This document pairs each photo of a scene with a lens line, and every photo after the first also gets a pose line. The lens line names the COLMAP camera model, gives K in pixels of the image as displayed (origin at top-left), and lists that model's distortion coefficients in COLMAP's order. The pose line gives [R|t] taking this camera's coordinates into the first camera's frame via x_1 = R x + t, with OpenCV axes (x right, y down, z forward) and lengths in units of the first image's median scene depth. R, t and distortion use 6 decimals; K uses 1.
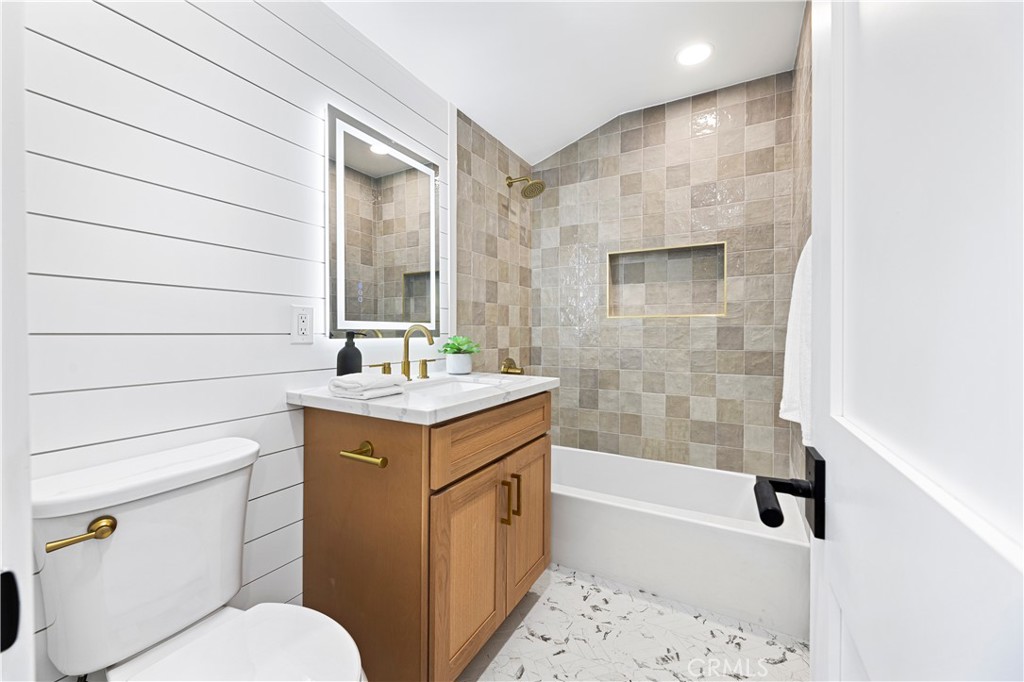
lens RADIAL K [[405.5, 0, 503.1], [0, 405.5, 344.4], [0, 0, 1]] dist [-0.000876, 0.000183]
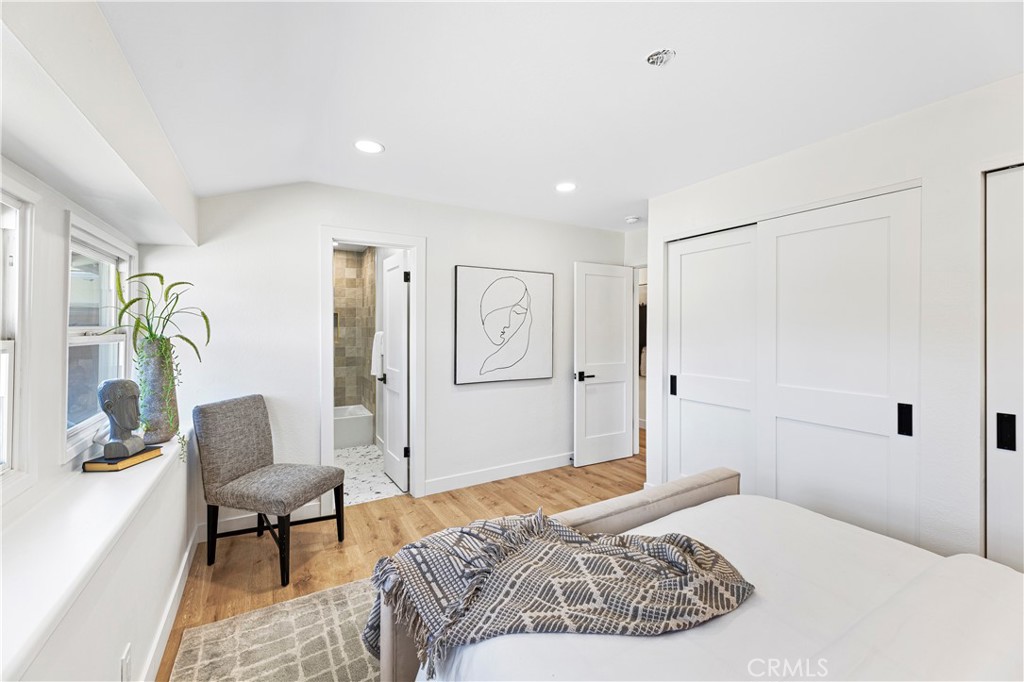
lens RADIAL K [[412.8, 0, 511.3], [0, 412.8, 335.1], [0, 0, 1]] dist [0.000566, 0.000003]
pose [[0.494390, 0.002784, 0.869236, -1.087690], [0.006349, 0.999957, -0.006814, -0.092580], [-0.869217, 0.008887, 0.494351, -1.121386]]
